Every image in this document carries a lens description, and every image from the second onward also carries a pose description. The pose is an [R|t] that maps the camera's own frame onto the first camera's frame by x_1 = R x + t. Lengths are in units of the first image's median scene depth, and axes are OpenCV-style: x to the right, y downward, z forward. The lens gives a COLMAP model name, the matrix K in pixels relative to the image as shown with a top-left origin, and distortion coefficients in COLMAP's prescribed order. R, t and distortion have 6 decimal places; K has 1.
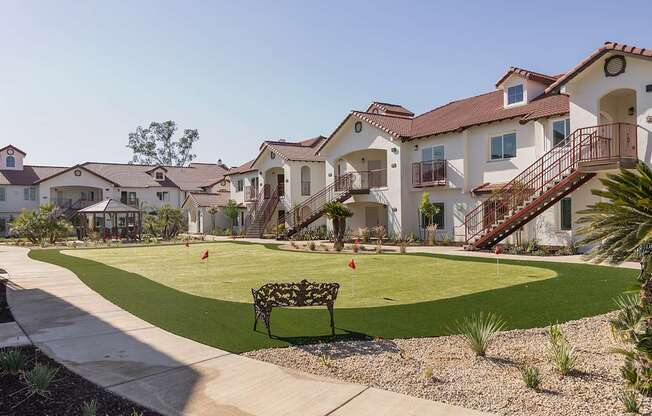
lens RADIAL K [[518.0, 0, 320.4], [0, 518.0, 207.6], [0, 0, 1]] dist [-0.007568, -0.016907]
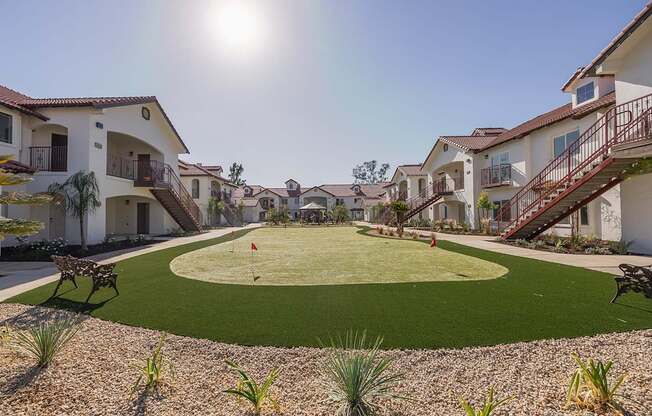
lens RADIAL K [[267.6, 0, 292.7], [0, 267.6, 205.6], [0, 0, 1]] dist [-0.006896, -0.001780]
pose [[0.792048, -0.011732, -0.610347, 0.201194], [0.008008, 0.999929, -0.008829, 0.004974], [0.610407, 0.002105, 0.792085, 0.194036]]
